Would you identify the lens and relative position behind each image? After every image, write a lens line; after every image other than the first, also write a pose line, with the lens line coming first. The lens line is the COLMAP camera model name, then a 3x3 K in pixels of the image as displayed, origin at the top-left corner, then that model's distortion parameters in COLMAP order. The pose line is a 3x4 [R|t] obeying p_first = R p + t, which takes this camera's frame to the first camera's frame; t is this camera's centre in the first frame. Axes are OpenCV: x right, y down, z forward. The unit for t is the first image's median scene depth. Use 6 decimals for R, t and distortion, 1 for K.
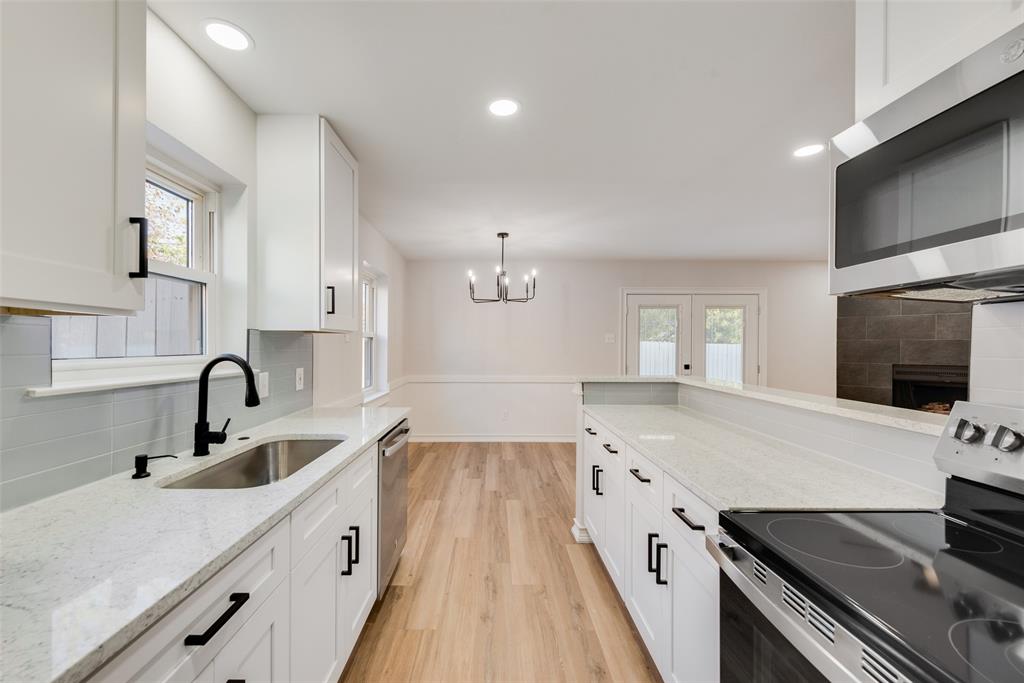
lens RADIAL K [[412.8, 0, 502.7], [0, 412.8, 348.3], [0, 0, 1]] dist [0.001041, -0.000098]
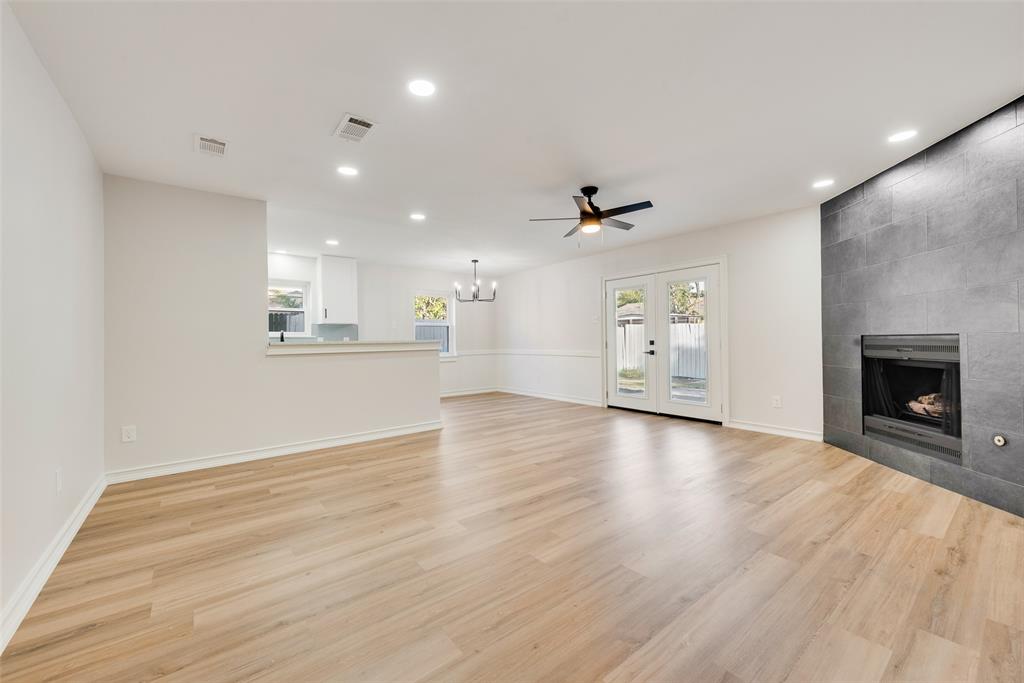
lens RADIAL K [[406.9, 0, 514.7], [0, 406.9, 348.1], [0, 0, 1]] dist [0.003402, -0.000466]
pose [[0.615959, 0.006700, -0.787750, 1.222954], [0.010491, 0.999805, 0.016707, 0.045475], [0.787708, -0.018555, 0.615769, 0.088370]]
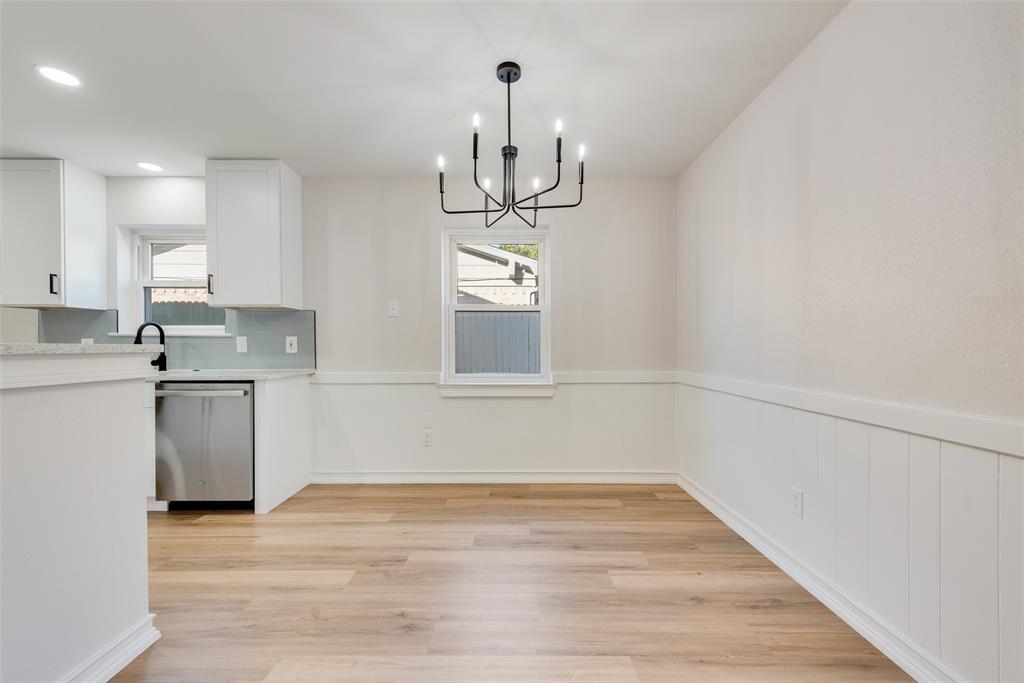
lens RADIAL K [[412.8, 0, 502.7], [0, 412.8, 348.3], [0, 0, 1]] dist [0.001041, -0.000098]
pose [[-0.029289, 0.006443, -0.999550, 0.418525], [-0.003077, 0.999974, 0.006536, 0.039385], [0.999566, 0.003268, -0.029268, 0.889289]]
